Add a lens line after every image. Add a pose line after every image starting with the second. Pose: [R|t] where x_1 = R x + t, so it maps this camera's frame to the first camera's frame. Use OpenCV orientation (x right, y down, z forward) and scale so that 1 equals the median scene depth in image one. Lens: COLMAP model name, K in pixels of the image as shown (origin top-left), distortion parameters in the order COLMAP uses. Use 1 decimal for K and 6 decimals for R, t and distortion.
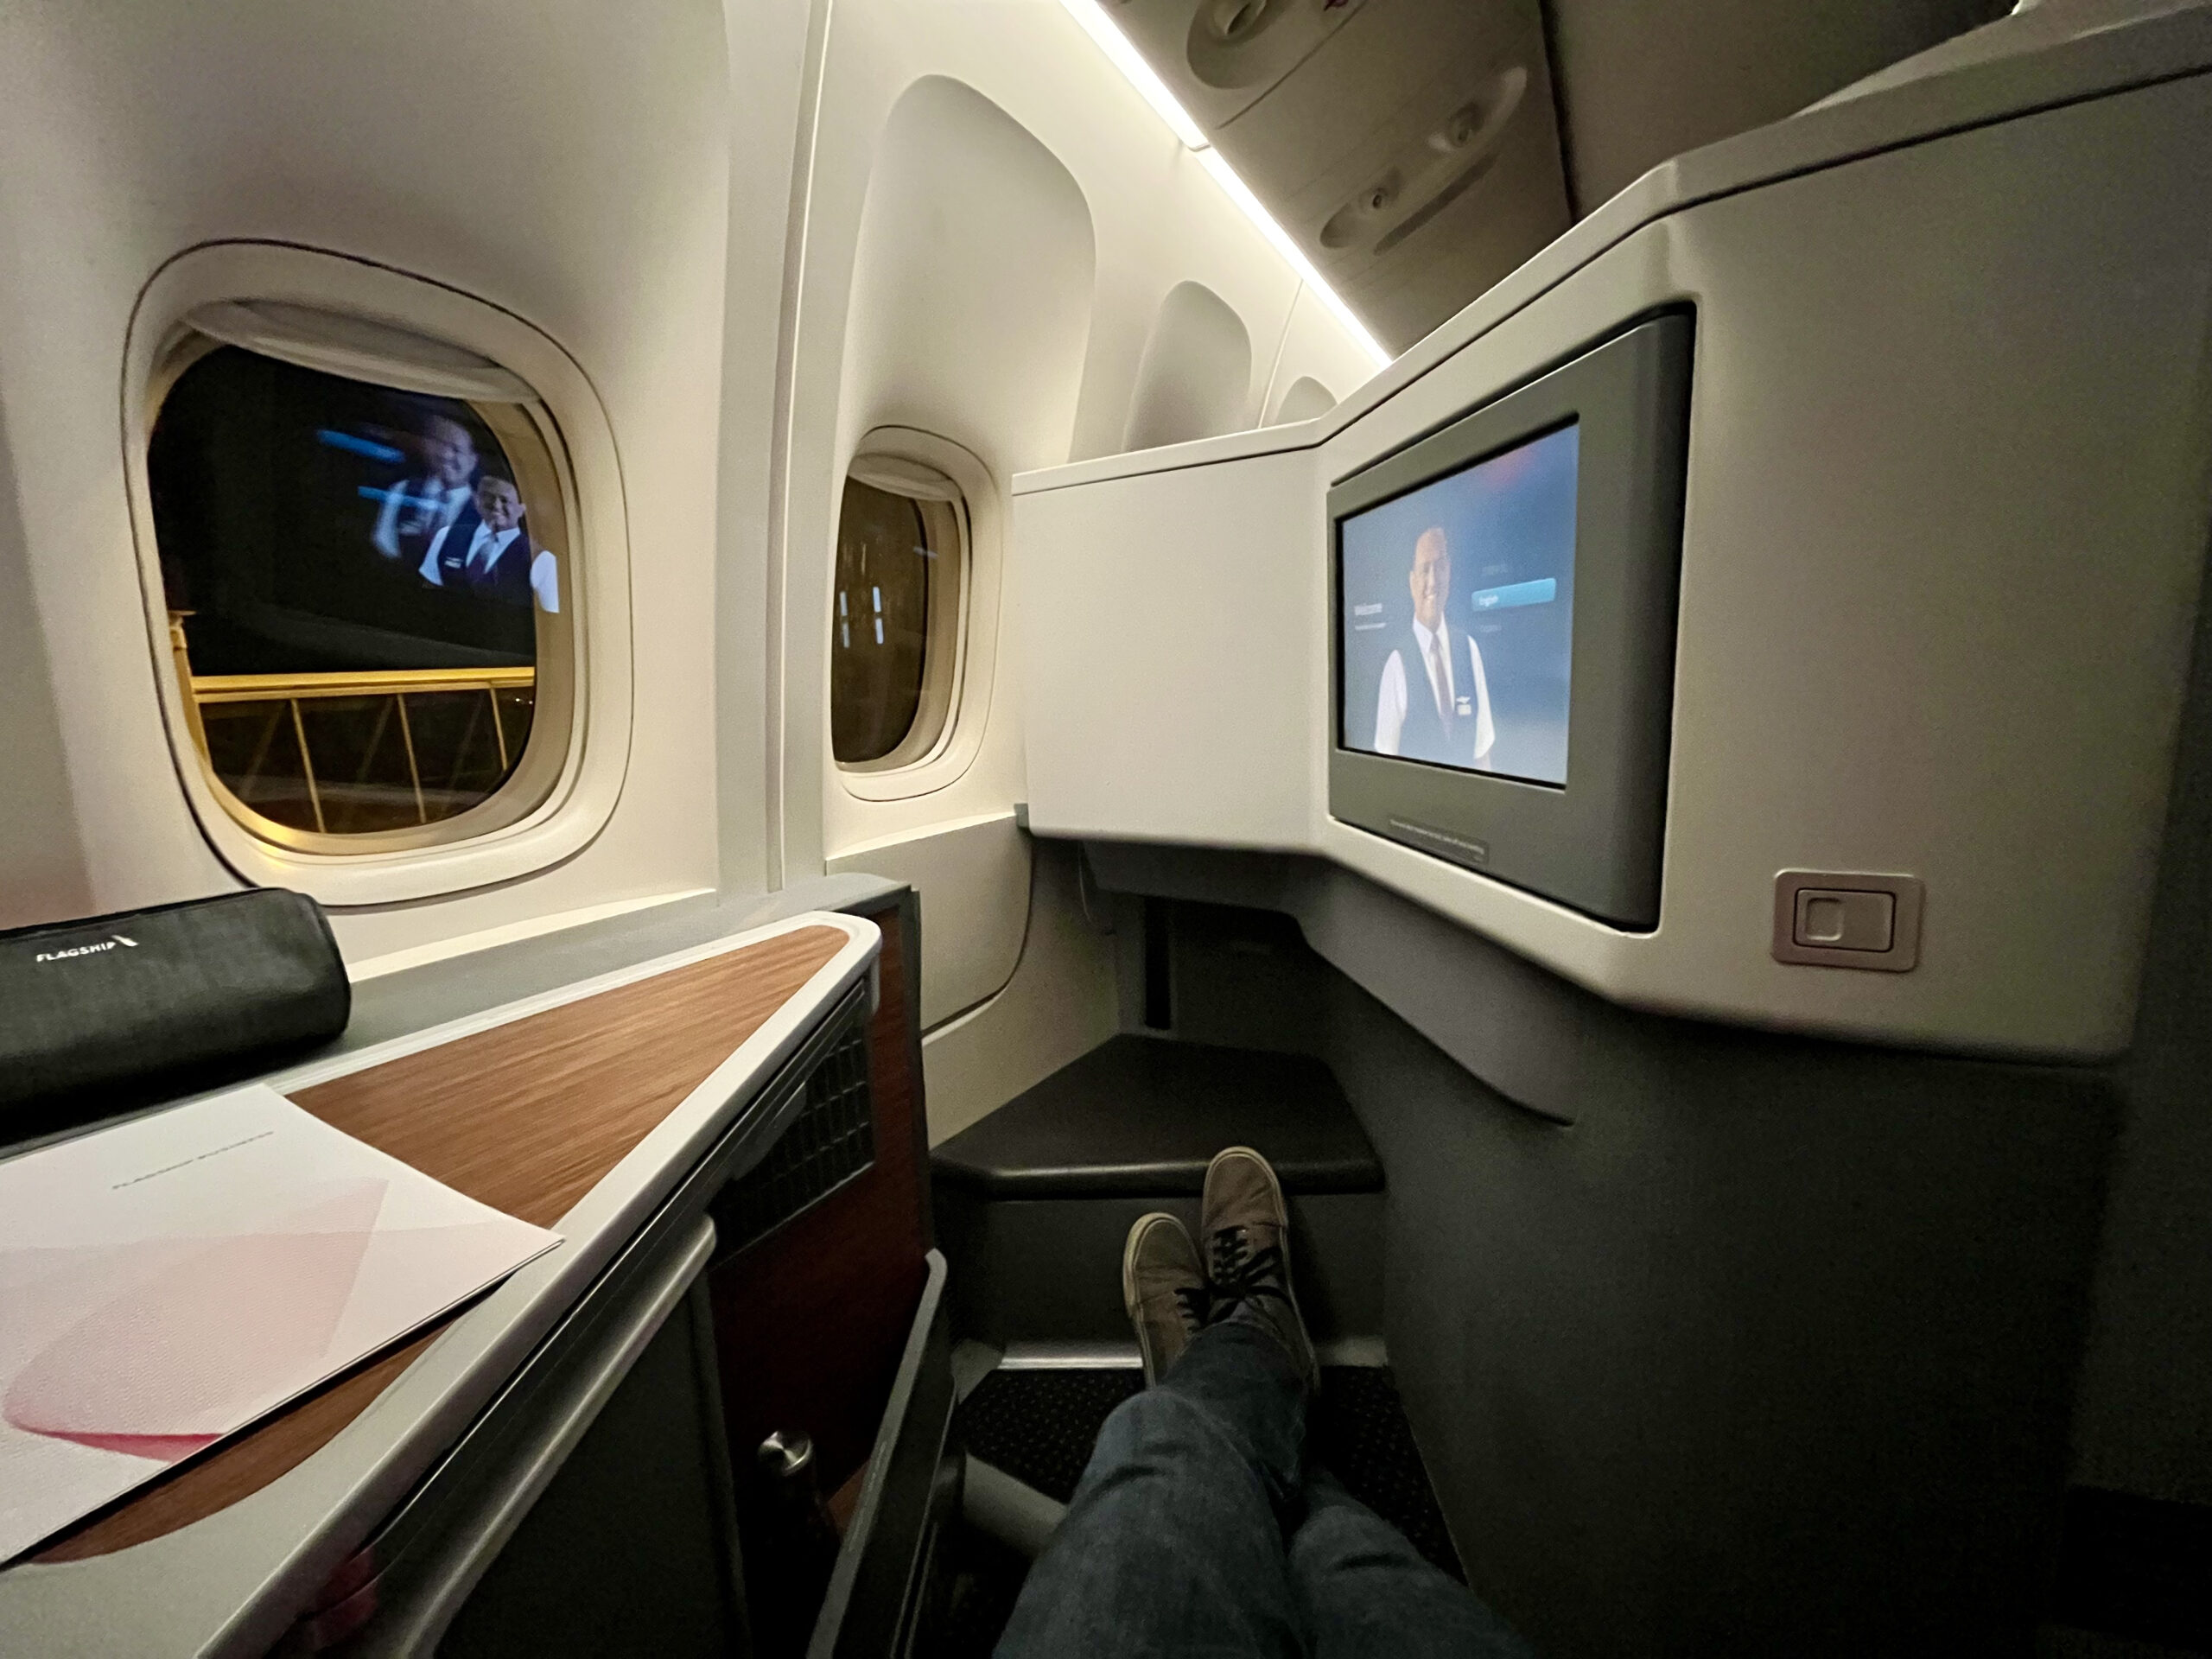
lens RADIAL K [[897.3, 0, 1106.0], [0, 897.3, 829.5], [0, 0, 1]] dist [-0.000813, 0.000246]
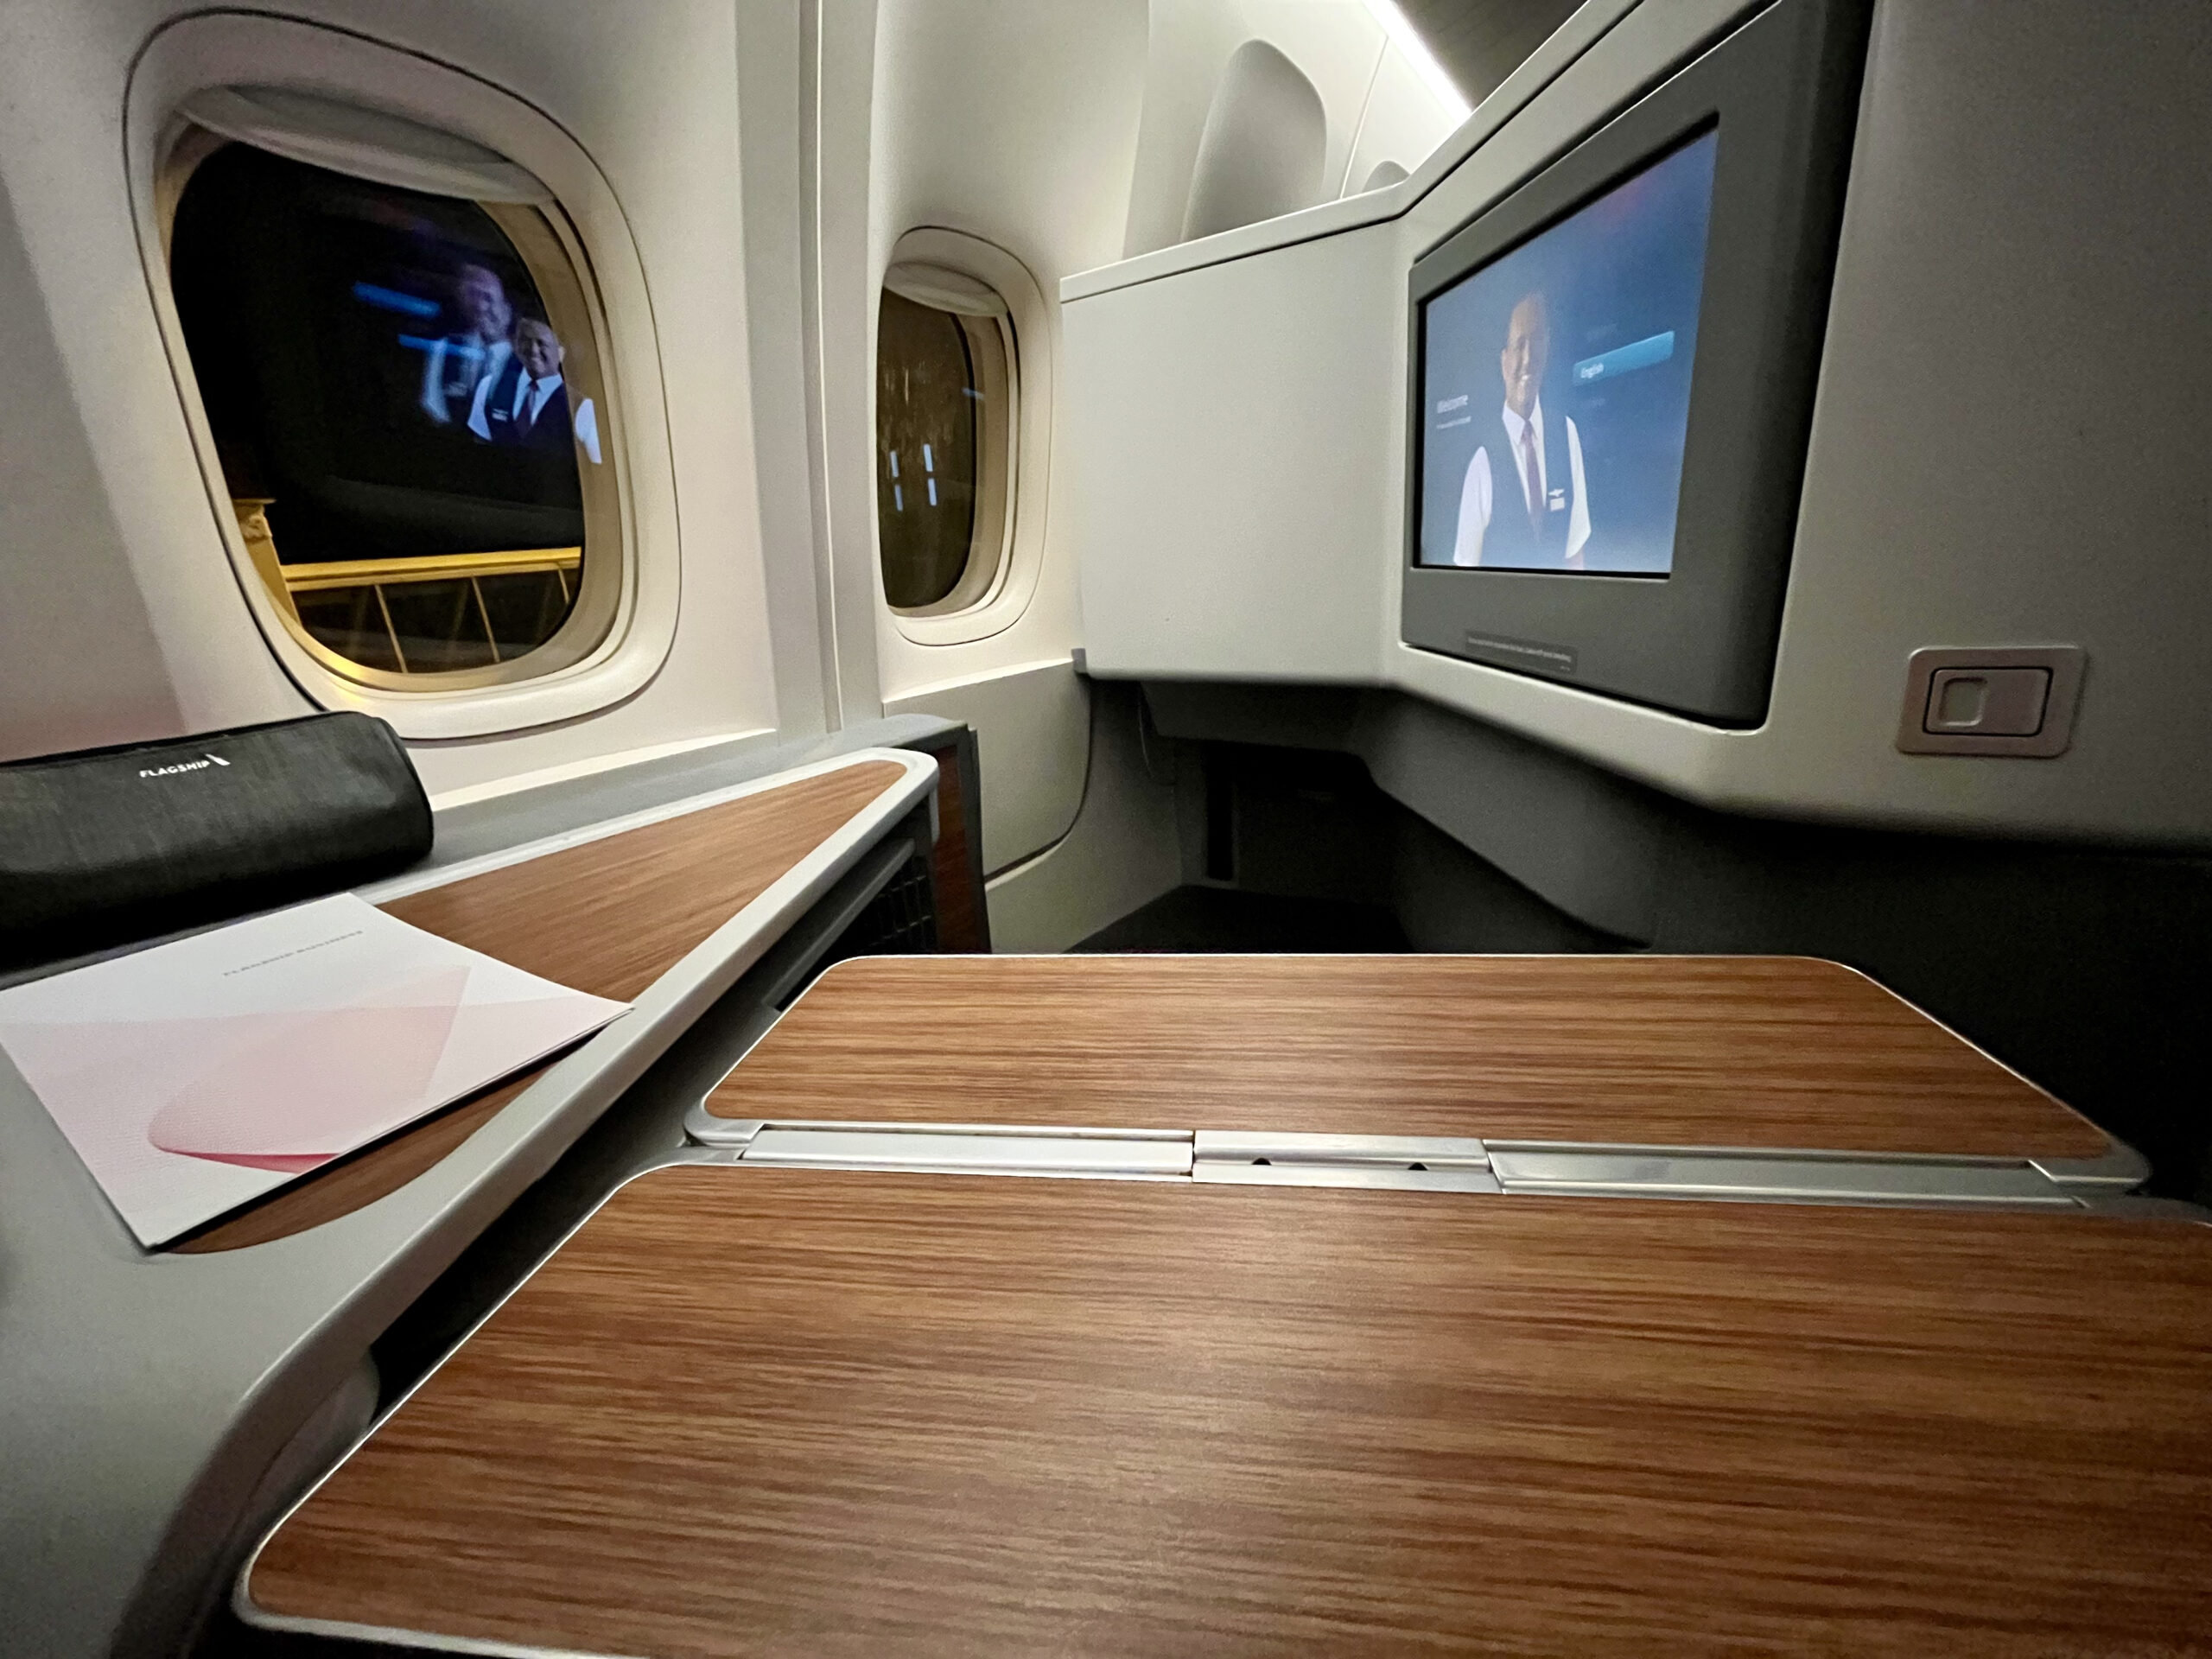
lens RADIAL K [[895.9, 0, 1106.0], [0, 895.9, 829.5], [0, 0, 1]] dist [-0.001175, -0.000526]
pose [[0.997576, -0.007673, -0.069164, 0.002566], [0.017414, 0.989805, 0.141360, 0.047587], [0.067374, -0.142222, 0.987539, 0.021302]]
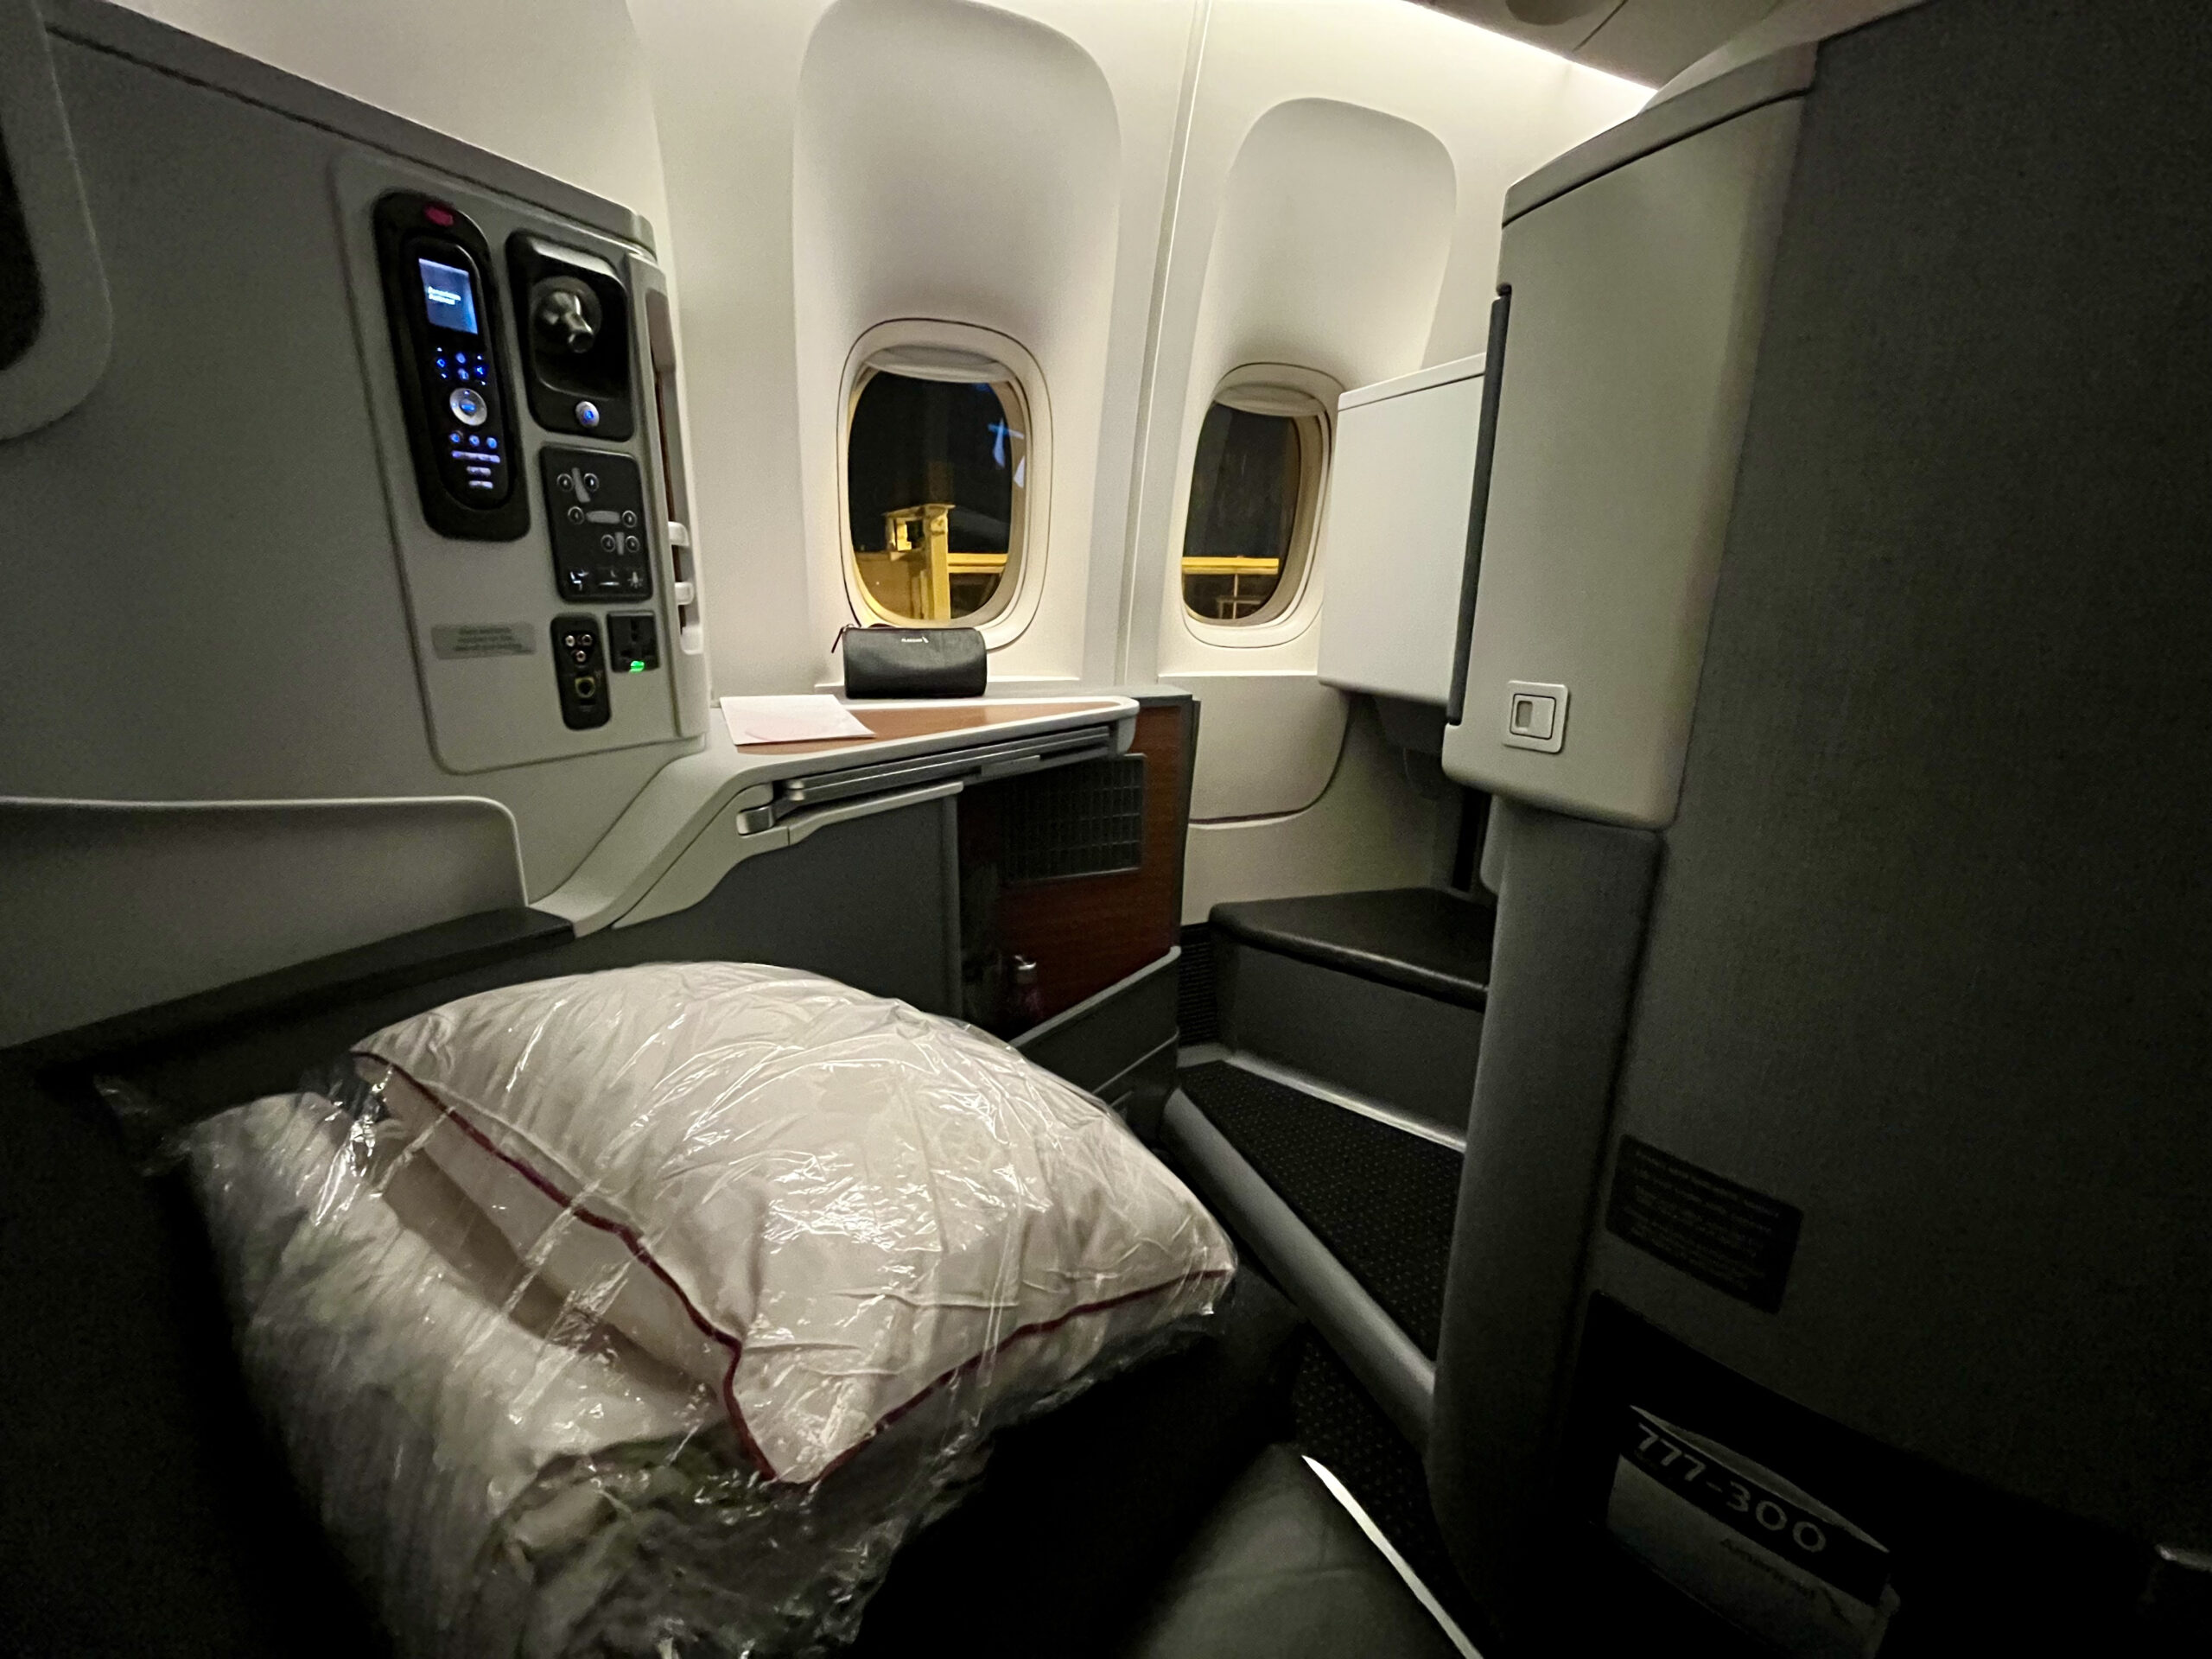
lens RADIAL K [[895.9, 0, 1106.0], [0, 895.9, 829.5], [0, 0, 1]] dist [-0.001175, -0.000526]
pose [[0.808163, 0.205018, -0.552123, 0.628805], [-0.145504, 0.977899, 0.150141, 0.092778], [0.570702, -0.041003, 0.820133, -0.355251]]
